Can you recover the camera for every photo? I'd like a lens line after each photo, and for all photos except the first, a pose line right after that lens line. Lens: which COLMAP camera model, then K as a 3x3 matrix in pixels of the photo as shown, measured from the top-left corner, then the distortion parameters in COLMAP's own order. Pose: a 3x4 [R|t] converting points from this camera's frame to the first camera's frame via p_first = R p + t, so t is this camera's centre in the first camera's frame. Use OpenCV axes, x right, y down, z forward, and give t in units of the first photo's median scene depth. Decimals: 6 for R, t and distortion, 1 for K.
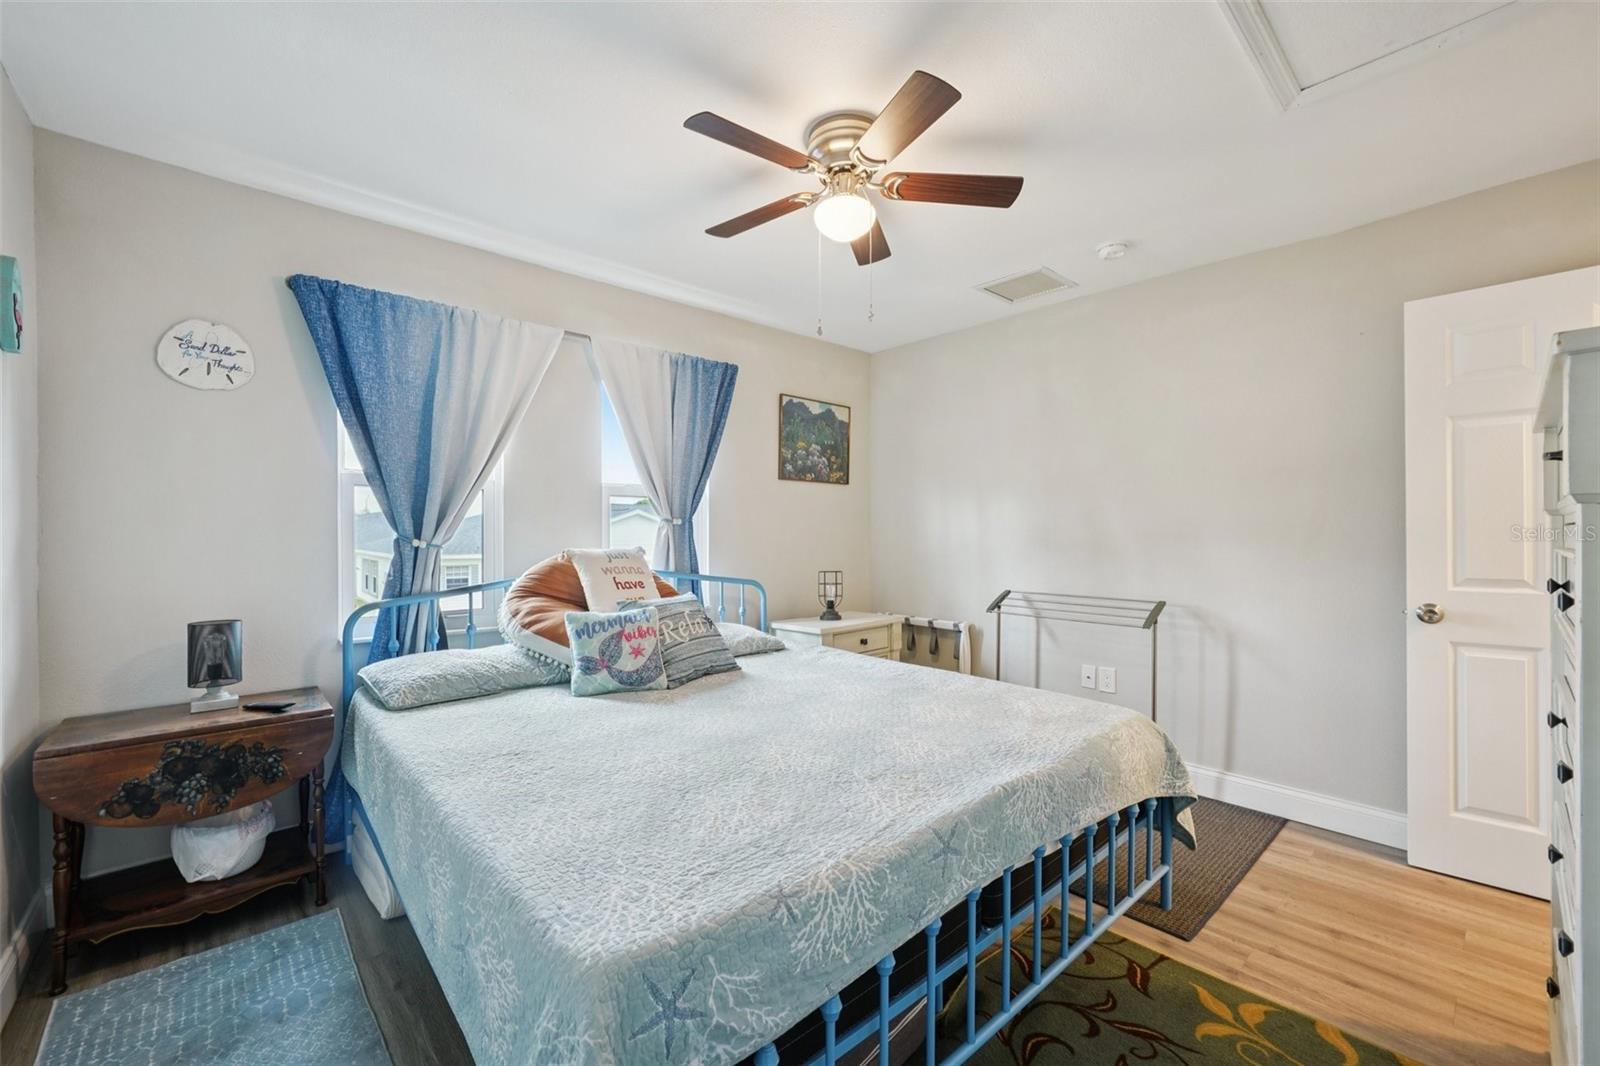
lens RADIAL K [[642.5, 0, 796.7], [0, 642.5, 532.2], [0, 0, 1]] dist [-0.013583, -0.000120]
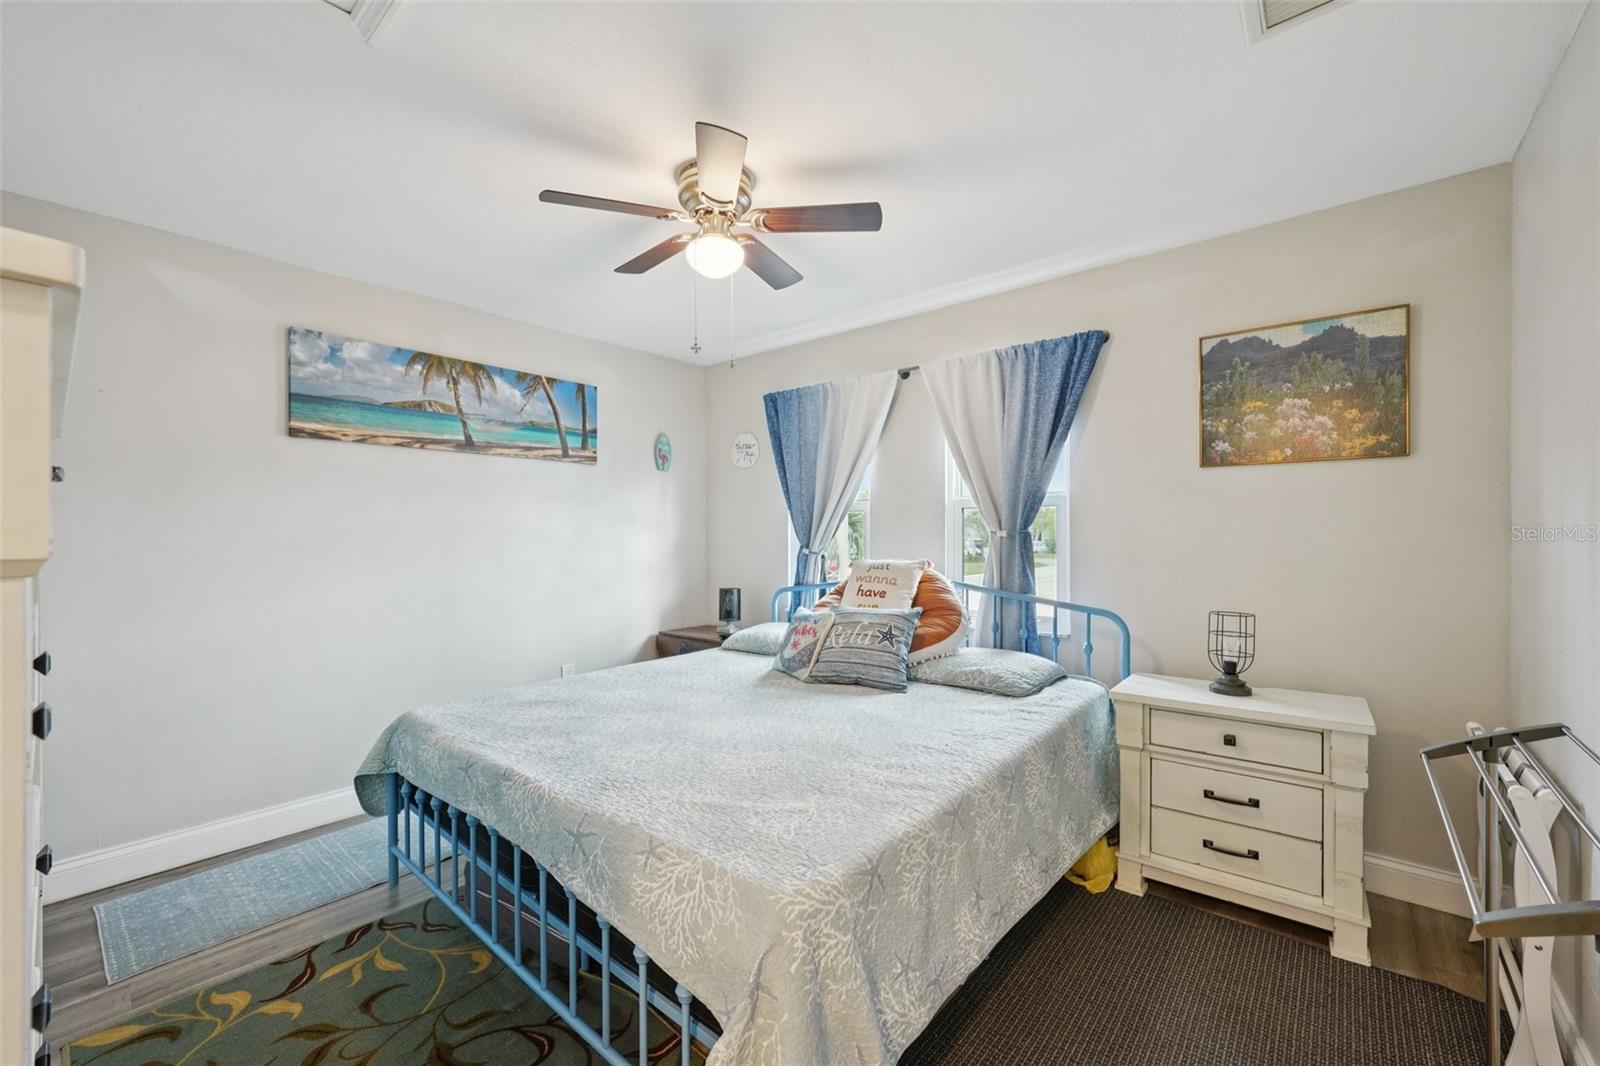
lens RADIAL K [[642.5, 0, 797.0], [0, 642.5, 536.7], [0, 0, 1]] dist [-0.013583, -0.000120]
pose [[0.139119, 0.004212, -0.990267, 0.629354], [0.003475, 0.999983, 0.004742, -0.016502], [0.990270, -0.004101, 0.139102, 0.544553]]
